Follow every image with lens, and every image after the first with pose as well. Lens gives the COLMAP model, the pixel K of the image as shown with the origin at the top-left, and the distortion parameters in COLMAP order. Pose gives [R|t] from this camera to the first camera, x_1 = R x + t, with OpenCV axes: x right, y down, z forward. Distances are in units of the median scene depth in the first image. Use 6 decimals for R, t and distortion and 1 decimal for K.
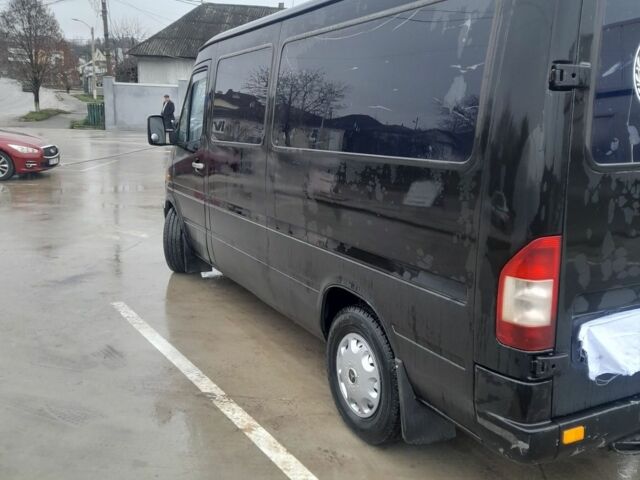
lens RADIAL K [[604.0, 0, 322.8], [0, 604.0, 237.9], [0, 0, 1]] dist [0.131980, -0.173053]
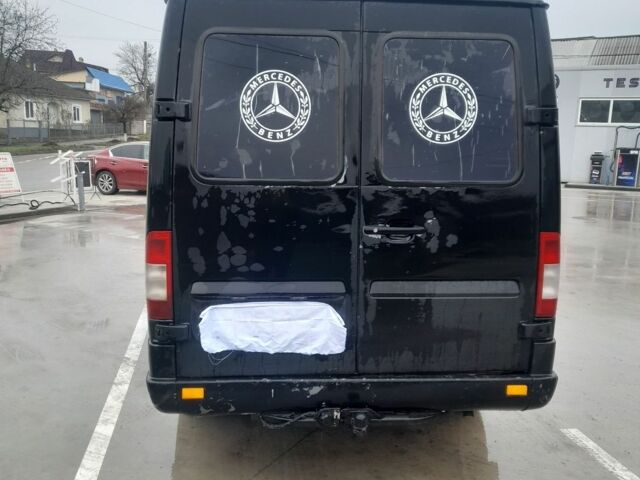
lens RADIAL K [[604.0, 0, 322.8], [0, 604.0, 237.9], [0, 0, 1]] dist [0.131980, -0.173053]
pose [[0.911629, 0.065523, -0.405757, 1.163203], [-0.087993, 0.995436, -0.036949, 0.029567], [0.401484, 0.069388, 0.913234, -0.047935]]
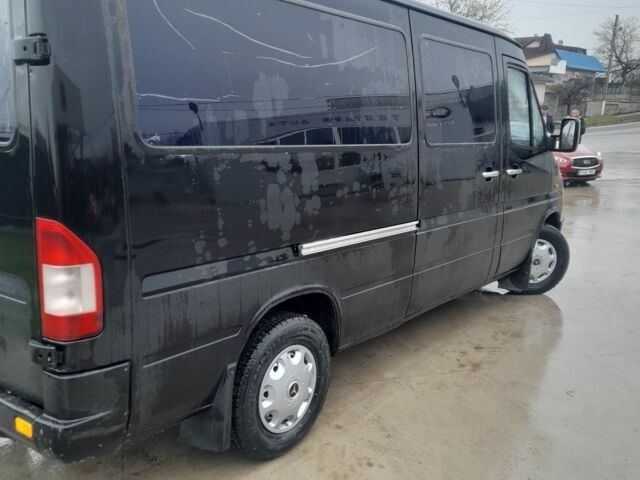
lens RADIAL K [[604.0, 0, 322.8], [0, 604.0, 237.9], [0, 0, 1]] dist [0.131980, -0.173053]
pose [[0.405516, 0.167319, -0.898644, 1.179224], [-0.194580, 0.976373, 0.093986, 0.025290], [0.893138, 0.136746, 0.428492, -0.023605]]
